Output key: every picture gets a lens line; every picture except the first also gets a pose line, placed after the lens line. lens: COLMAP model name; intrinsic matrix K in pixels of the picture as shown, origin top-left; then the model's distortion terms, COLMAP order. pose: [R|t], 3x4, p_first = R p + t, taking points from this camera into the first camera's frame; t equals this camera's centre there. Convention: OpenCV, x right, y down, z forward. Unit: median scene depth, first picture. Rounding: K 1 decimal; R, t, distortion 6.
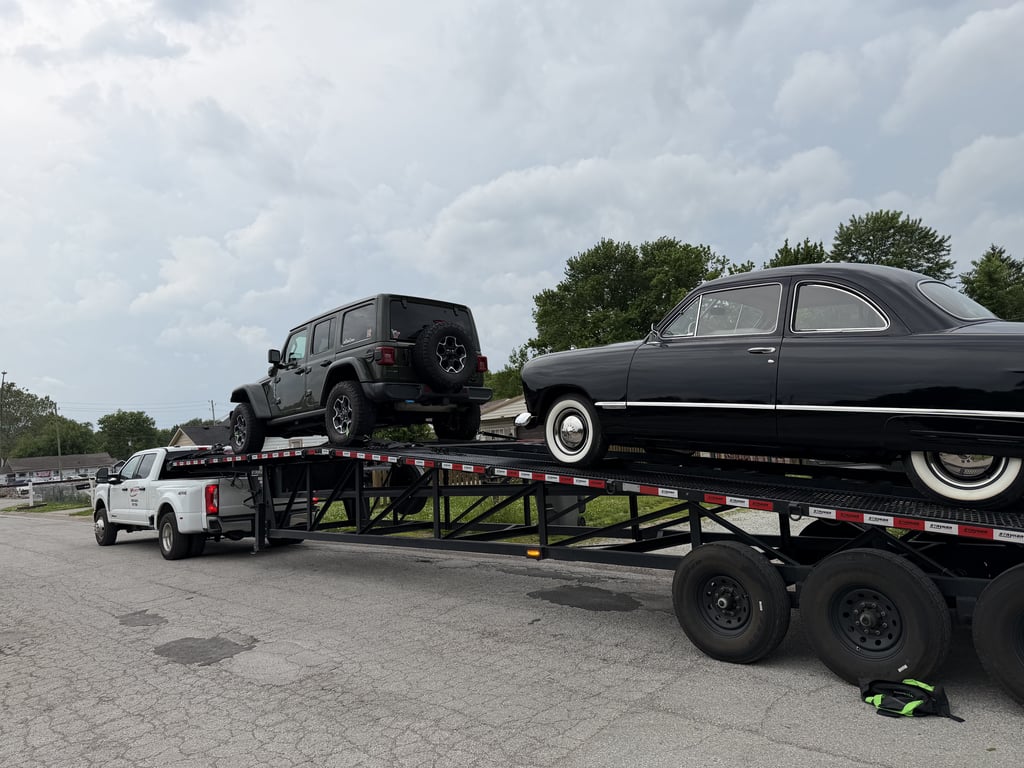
lens RADIAL K [[738.3, 0, 512.0], [0, 738.3, 384.0], [0, 0, 1]] dist [0.072493, -0.107998]
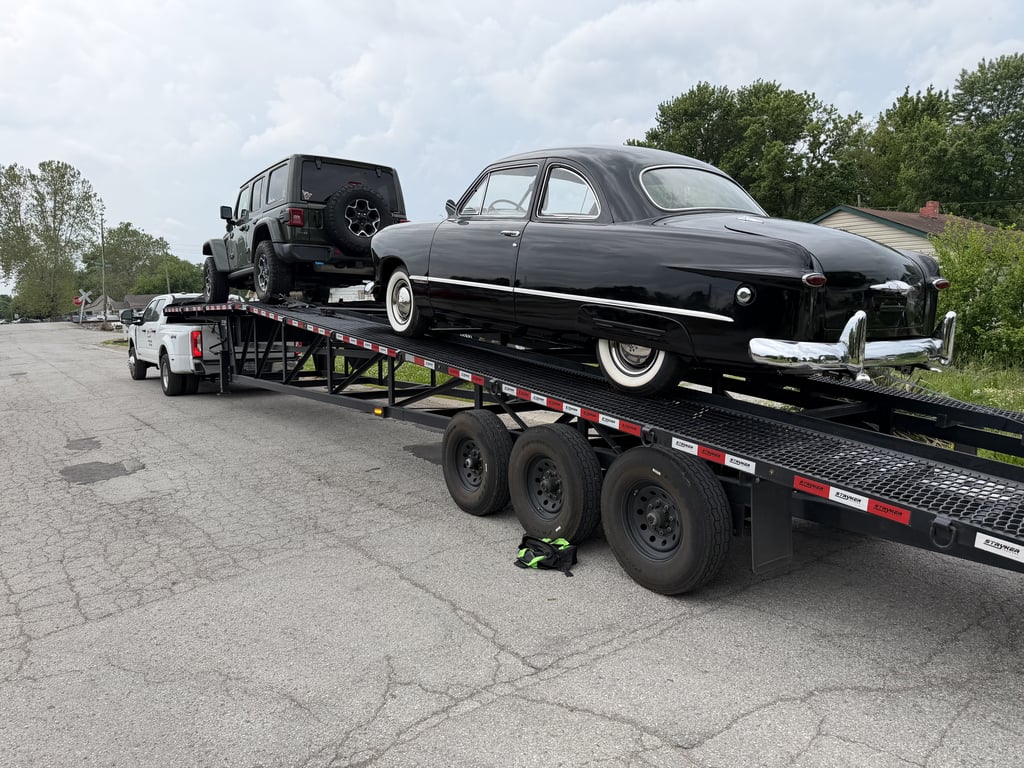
lens RADIAL K [[719.8, 0, 551.5], [0, 719.8, 391.3], [0, 0, 1]] dist [0.076220, -0.101572]
pose [[0.993834, 0.051387, -0.098251, 0.214053], [-0.029669, 0.977056, 0.210906, -0.018526], [0.106835, -0.206691, 0.972556, -0.002227]]
